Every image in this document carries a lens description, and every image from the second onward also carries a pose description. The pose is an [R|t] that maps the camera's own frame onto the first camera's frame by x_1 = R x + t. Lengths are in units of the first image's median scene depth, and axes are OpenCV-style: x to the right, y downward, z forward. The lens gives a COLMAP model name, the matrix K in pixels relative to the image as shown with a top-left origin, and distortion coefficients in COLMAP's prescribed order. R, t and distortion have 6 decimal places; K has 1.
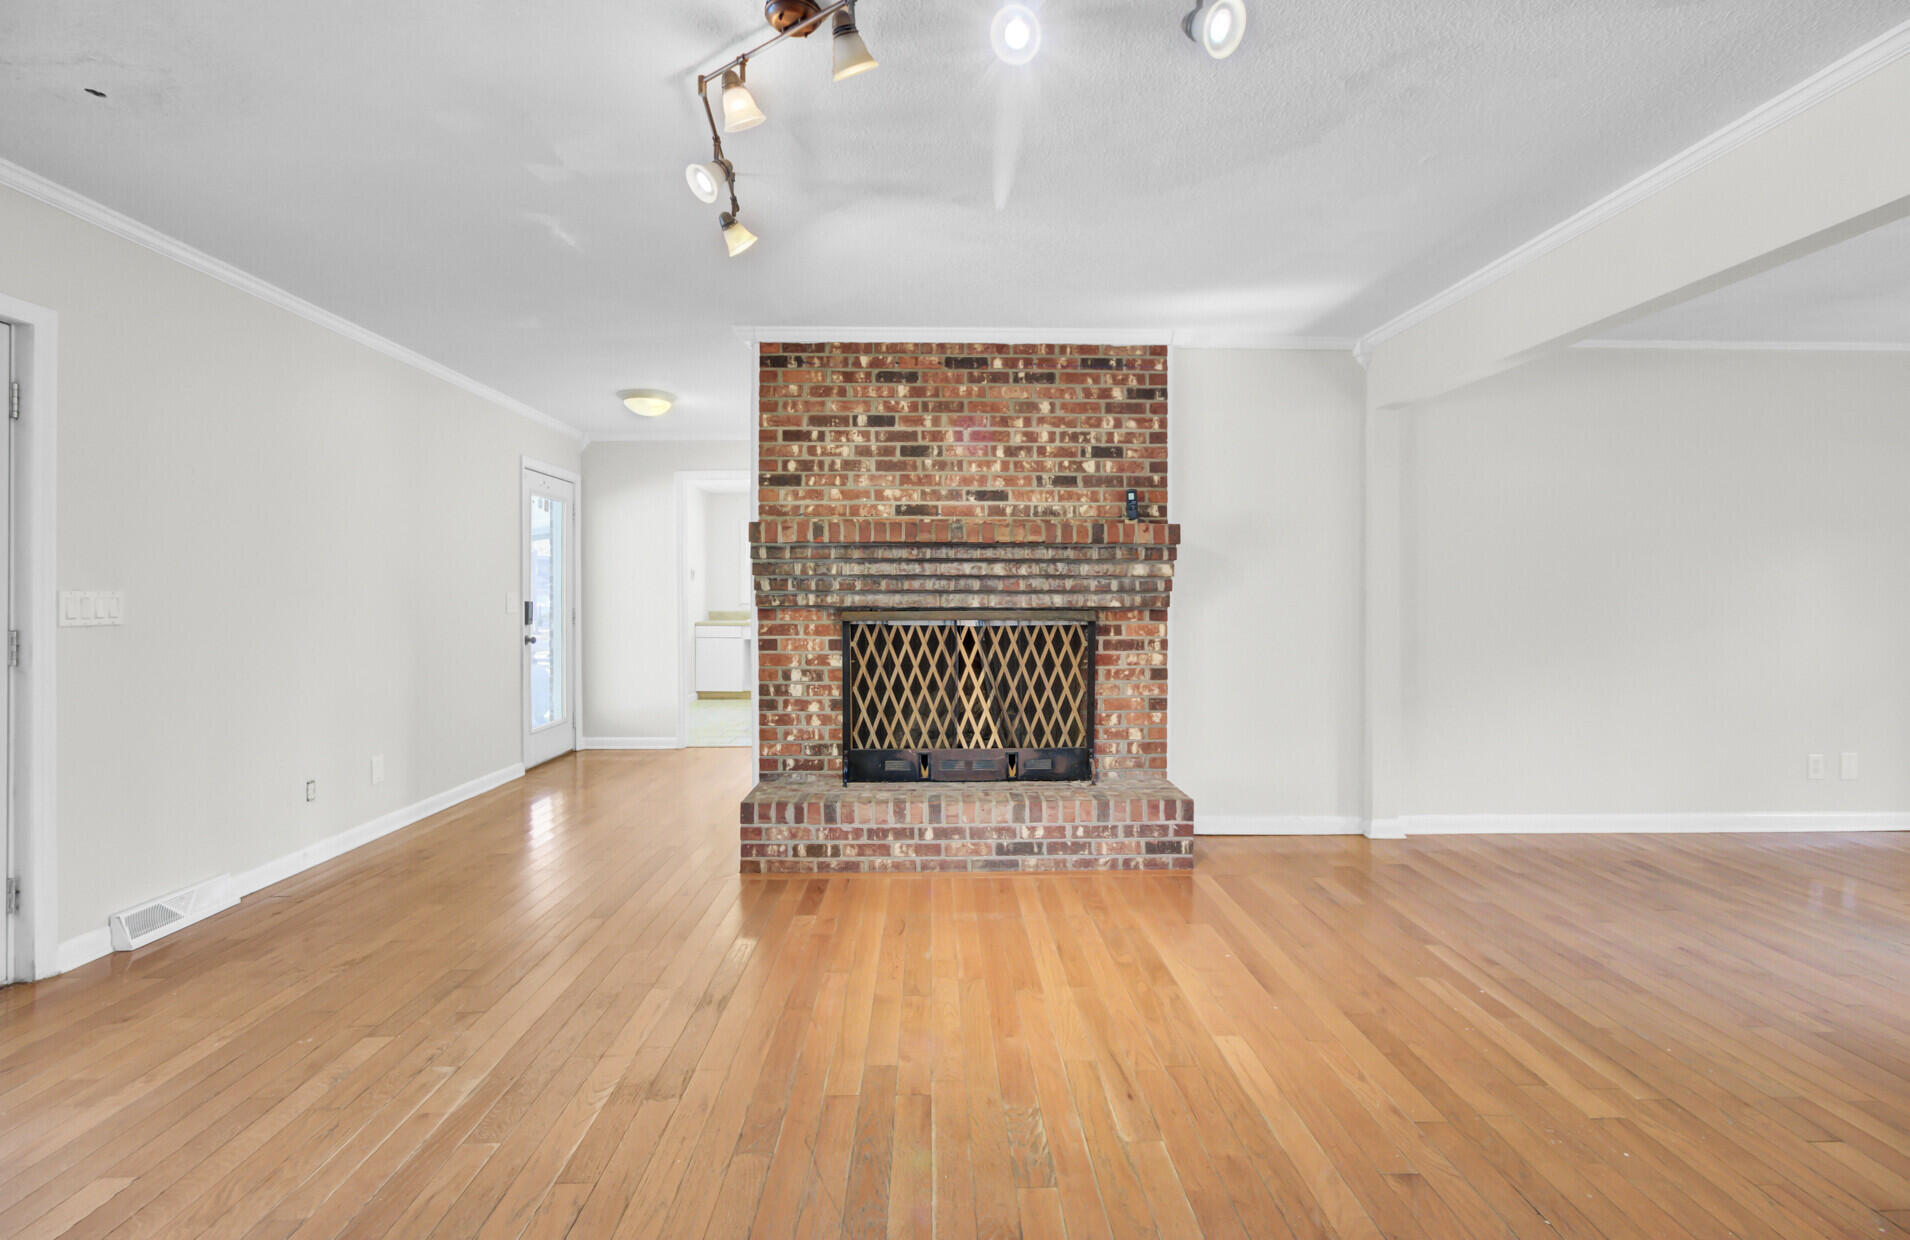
lens RADIAL K [[878.2, 0, 958.3], [0, 878.2, 588.5], [0, 0, 1]] dist [-0.018380, 0.008674]
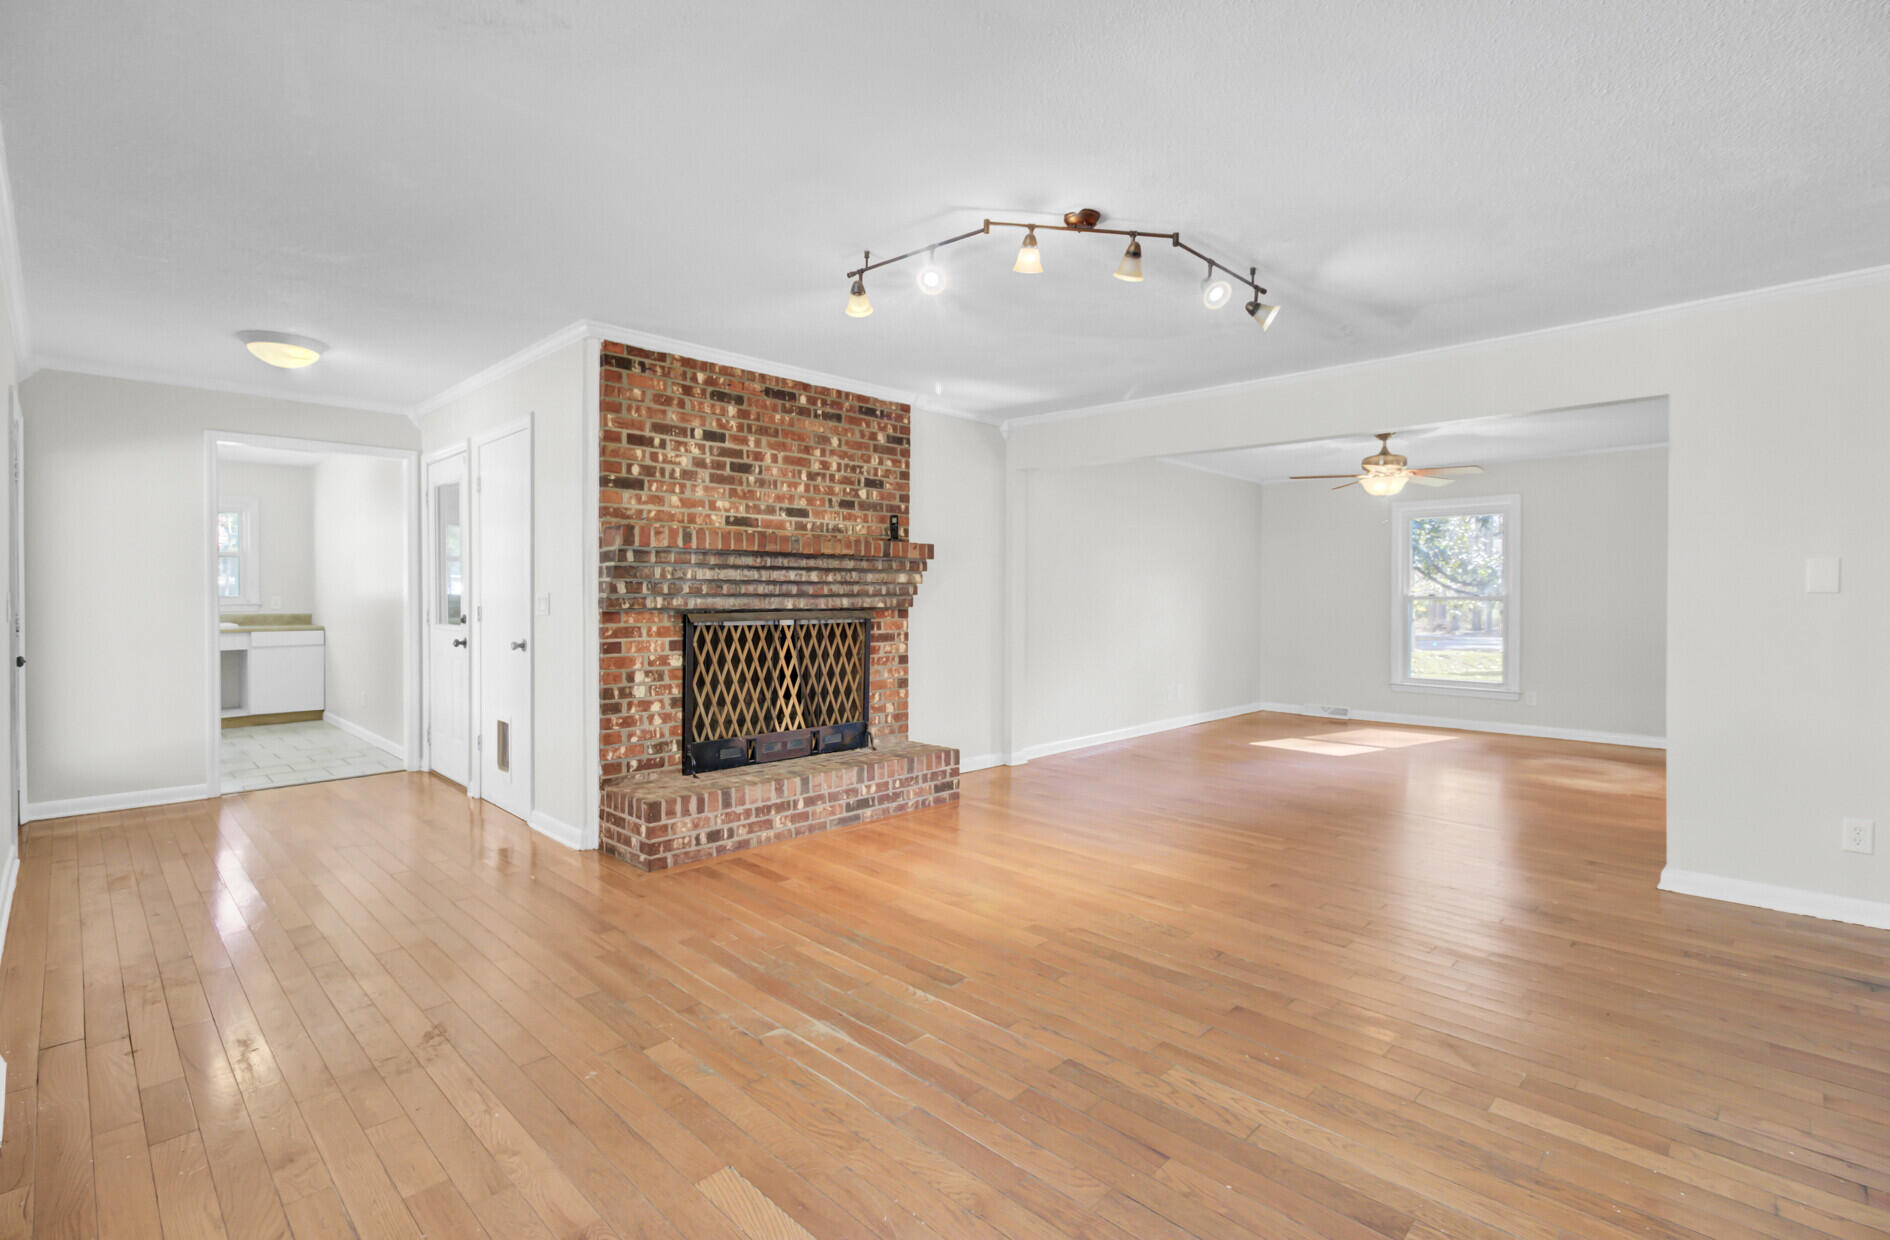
lens RADIAL K [[874.6, 0, 945.5], [0, 874.6, 588.5], [0, 0, 1]] dist [-0.004285, 0.002103]
pose [[0.723075, 0.007598, 0.690728, -0.625384], [-0.010305, 0.999947, -0.000212, -0.006803], [-0.690693, -0.006965, 0.723115, 0.027379]]
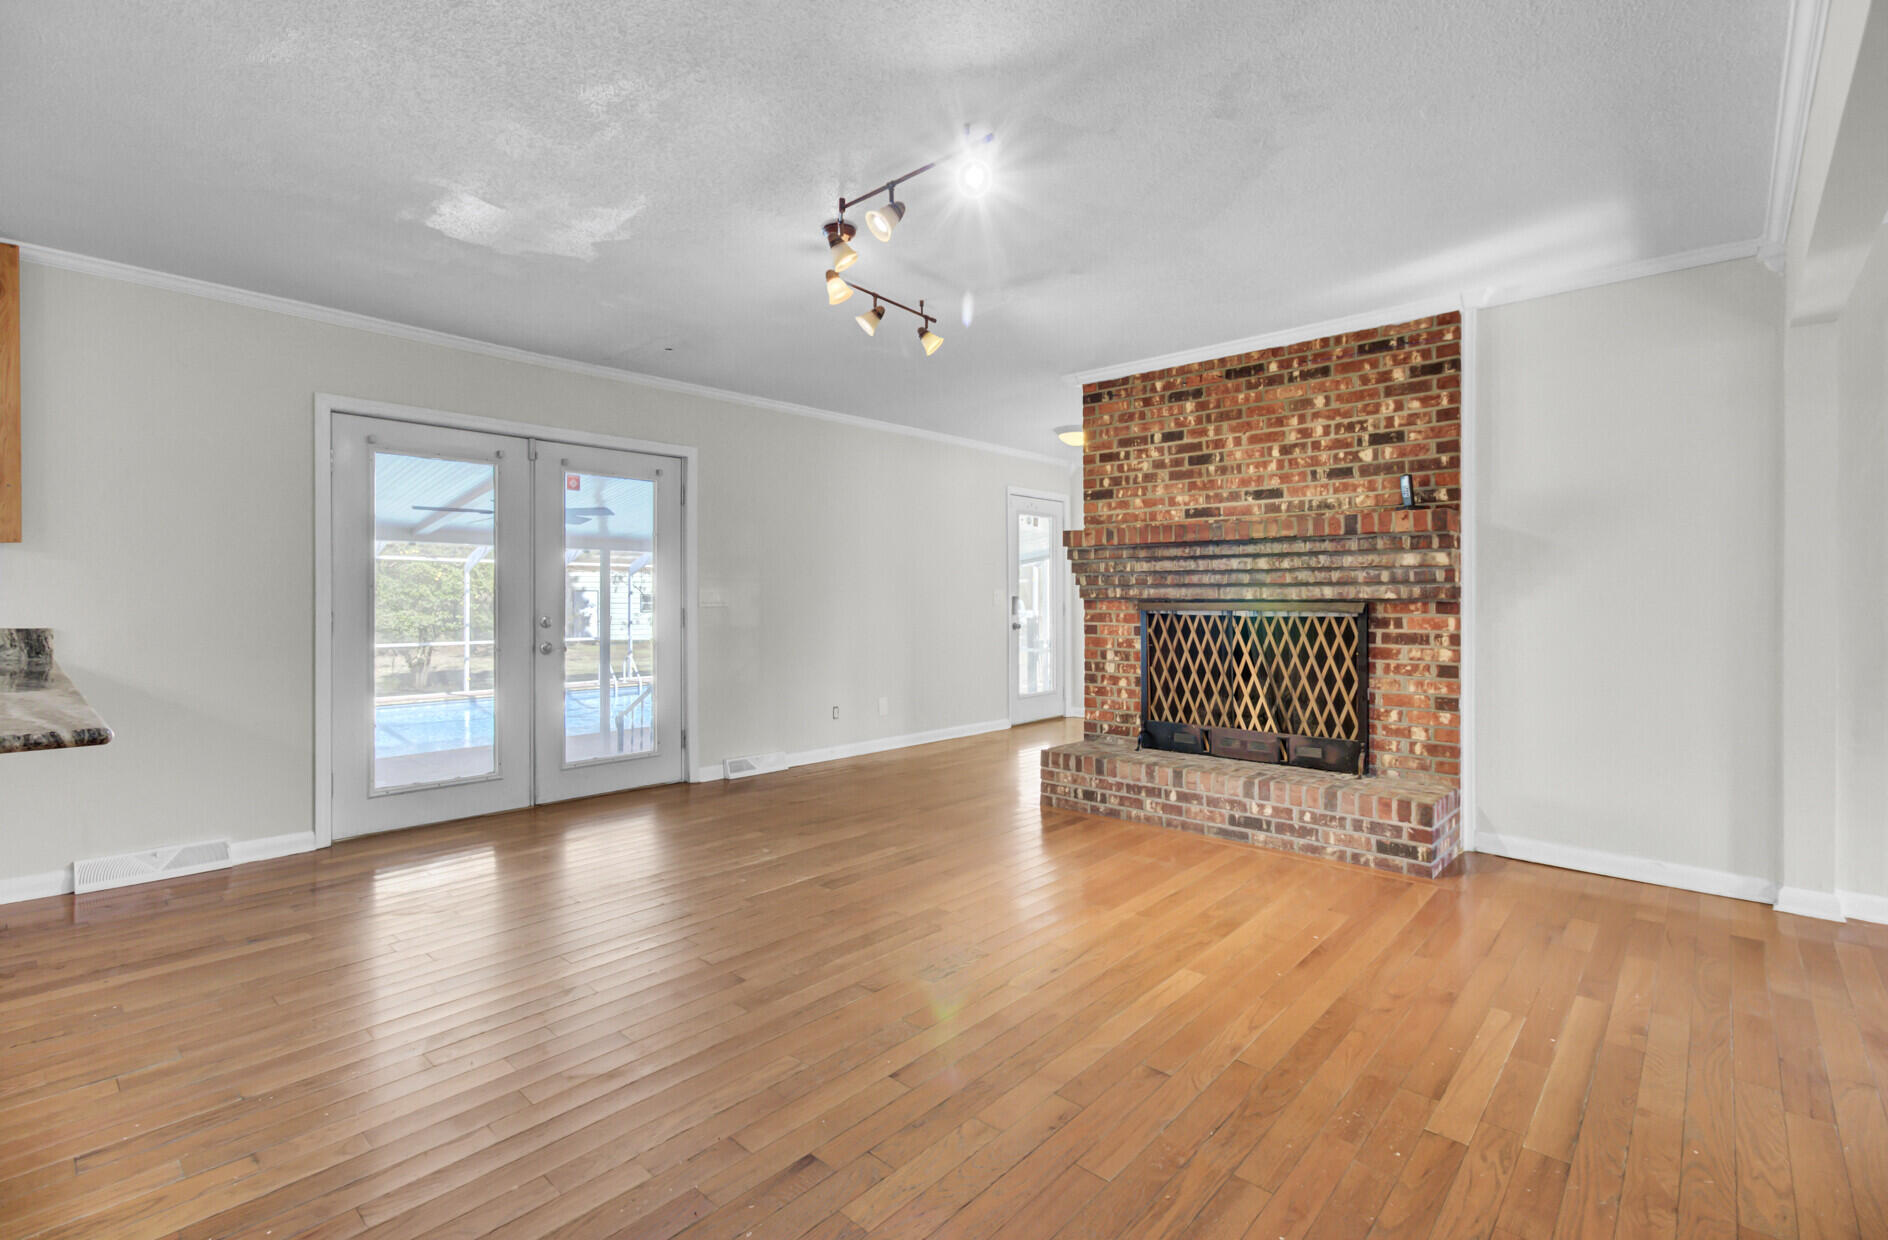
lens RADIAL K [[873.7, 0, 961.8], [0, 873.7, 593.1], [0, 0, 1]] dist [-0.004285, 0.002103]
pose [[0.727385, -0.005345, -0.686209, 0.493490], [0.008990, 0.999958, 0.001740, 0.008905], [0.686171, -0.007434, 0.727402, -0.016168]]
